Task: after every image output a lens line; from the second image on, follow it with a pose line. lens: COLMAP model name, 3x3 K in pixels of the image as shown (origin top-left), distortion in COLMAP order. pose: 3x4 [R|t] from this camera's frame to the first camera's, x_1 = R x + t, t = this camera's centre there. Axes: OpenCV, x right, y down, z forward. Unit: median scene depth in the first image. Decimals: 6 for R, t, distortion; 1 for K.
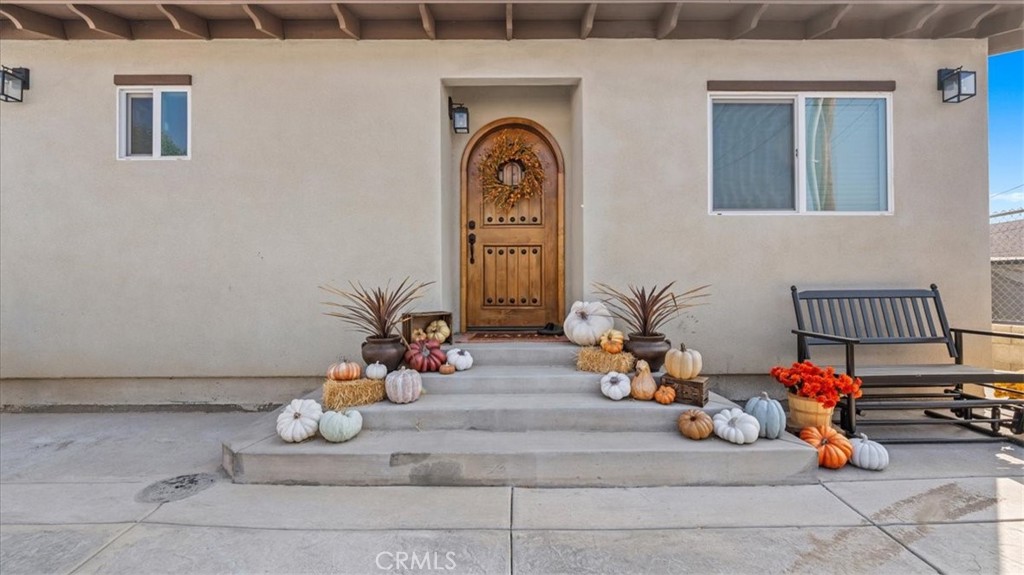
lens RADIAL K [[415.5, 0, 512.9], [0, 415.5, 286.4], [0, 0, 1]] dist [-0.006739, 0.000895]
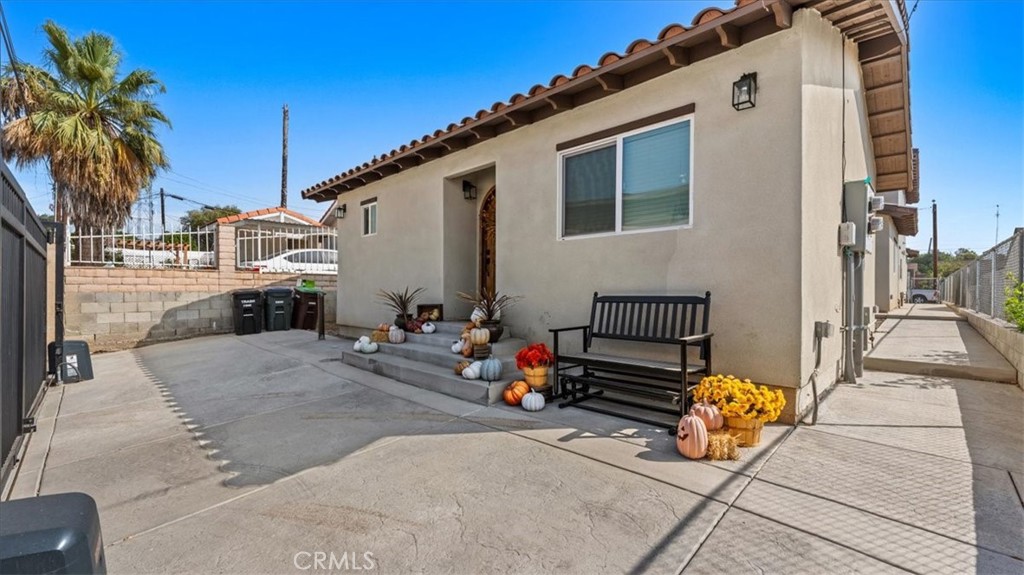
lens RADIAL K [[415.5, 0, 508.0], [0, 415.5, 290.2], [0, 0, 1]] dist [-0.006739, 0.000895]
pose [[0.711872, 0.005276, -0.702289, 1.342533], [0.004527, 0.999917, 0.012101, -0.022692], [0.702294, -0.011794, 0.711789, -0.118370]]
